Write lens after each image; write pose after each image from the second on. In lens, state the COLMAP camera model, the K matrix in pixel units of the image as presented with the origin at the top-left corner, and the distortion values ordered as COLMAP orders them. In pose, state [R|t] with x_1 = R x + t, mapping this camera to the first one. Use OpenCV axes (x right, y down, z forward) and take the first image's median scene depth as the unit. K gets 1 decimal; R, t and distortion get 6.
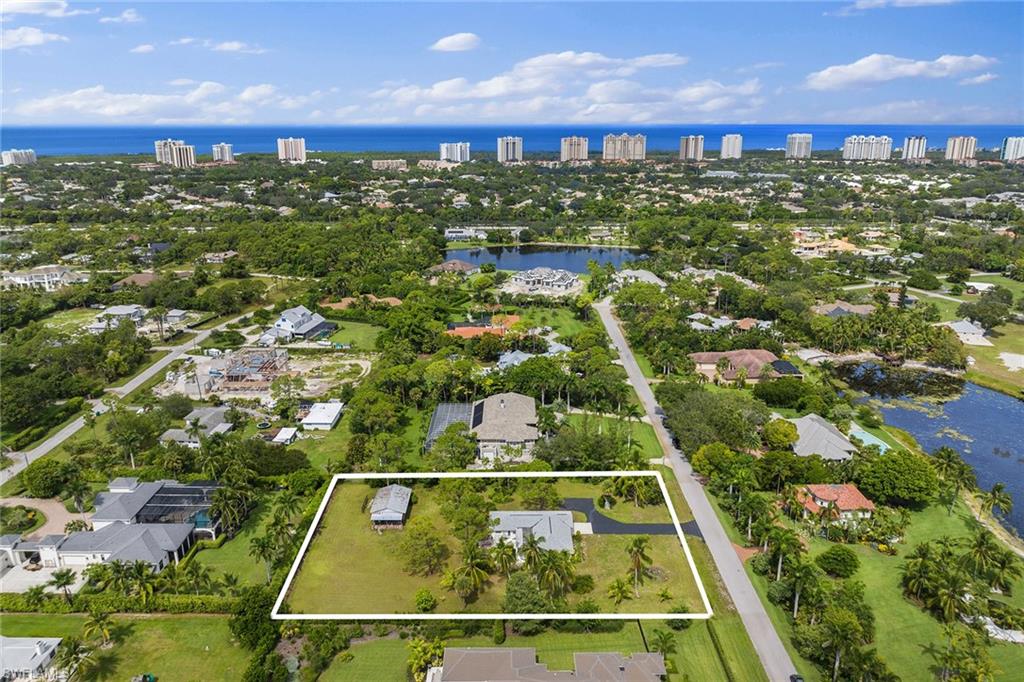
lens RADIAL K [[772.4, 0, 512.0], [0, 772.4, 341.0], [0, 0, 1]] dist [-0.050543, 0.004300]
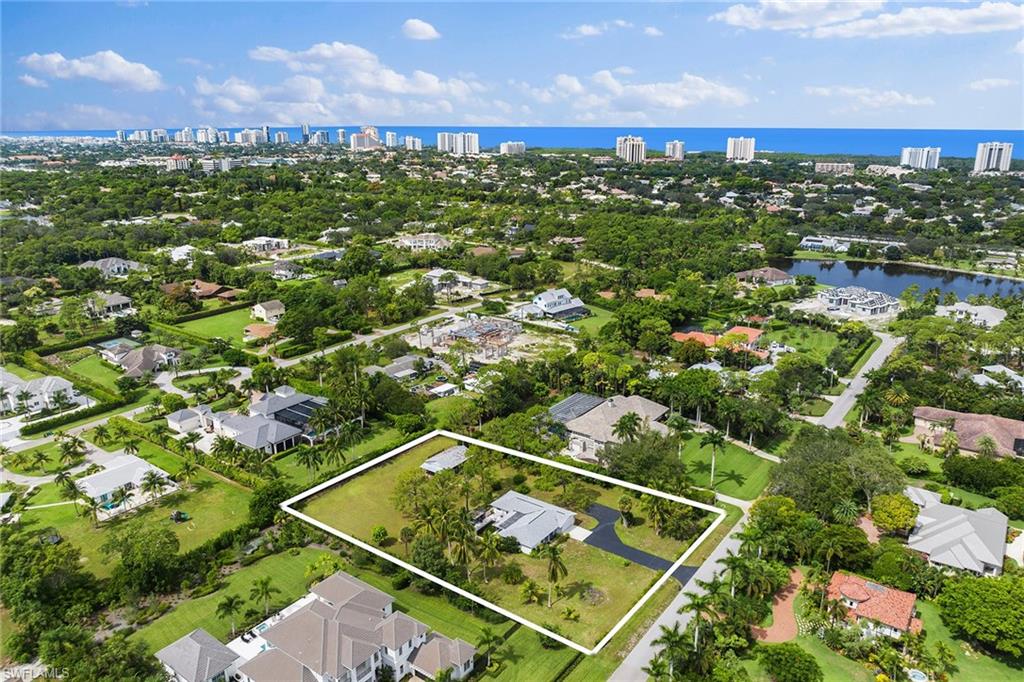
lens RADIAL K [[772.4, 0, 512.0], [0, 772.4, 341.0], [0, 0, 1]] dist [-0.050543, 0.004300]
pose [[0.782298, 0.167047, -0.600087, 0.267604], [-0.167519, 0.984299, 0.055616, -0.017314], [0.599956, 0.057018, 0.797999, 0.074301]]
